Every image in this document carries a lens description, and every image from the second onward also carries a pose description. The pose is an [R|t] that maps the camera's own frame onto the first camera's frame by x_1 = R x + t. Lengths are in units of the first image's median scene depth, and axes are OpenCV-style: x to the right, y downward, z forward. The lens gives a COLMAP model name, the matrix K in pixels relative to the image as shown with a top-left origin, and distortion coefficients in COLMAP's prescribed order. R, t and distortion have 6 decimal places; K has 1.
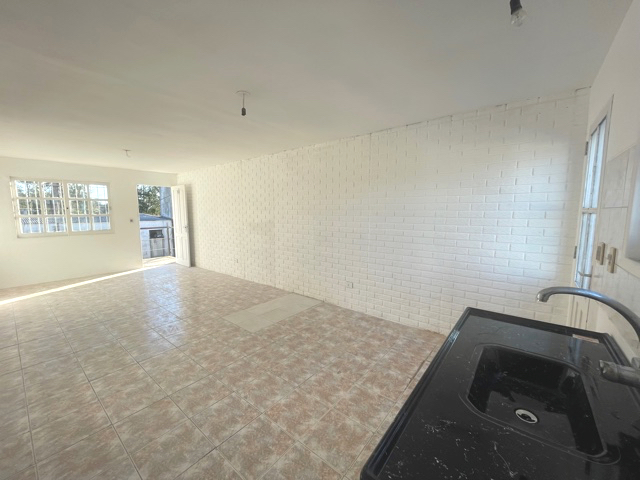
lens RADIAL K [[257.7, 0, 320.0], [0, 257.7, 240.0], [0, 0, 1]] dist [0.000329, 0.000095]
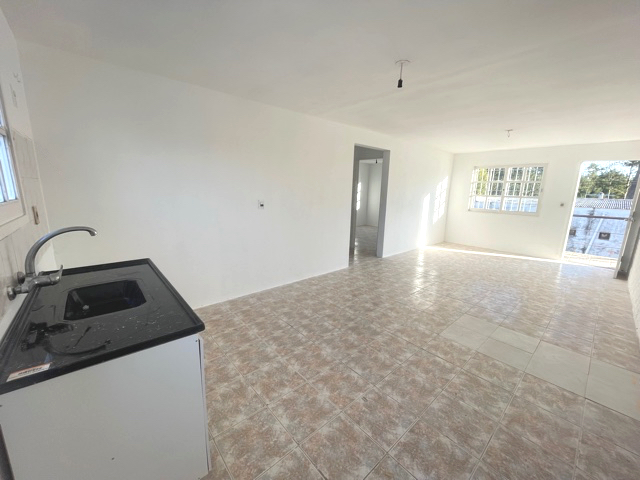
lens RADIAL K [[257.7, 0, 320.0], [0, 257.7, 240.0], [0, 0, 1]] dist [0.000329, 0.000095]
pose [[-0.169439, 0.187390, -0.967562, 0.711825], [-0.130626, 0.968825, 0.210510, -0.089284], [0.976846, 0.162057, -0.139679, 0.846907]]
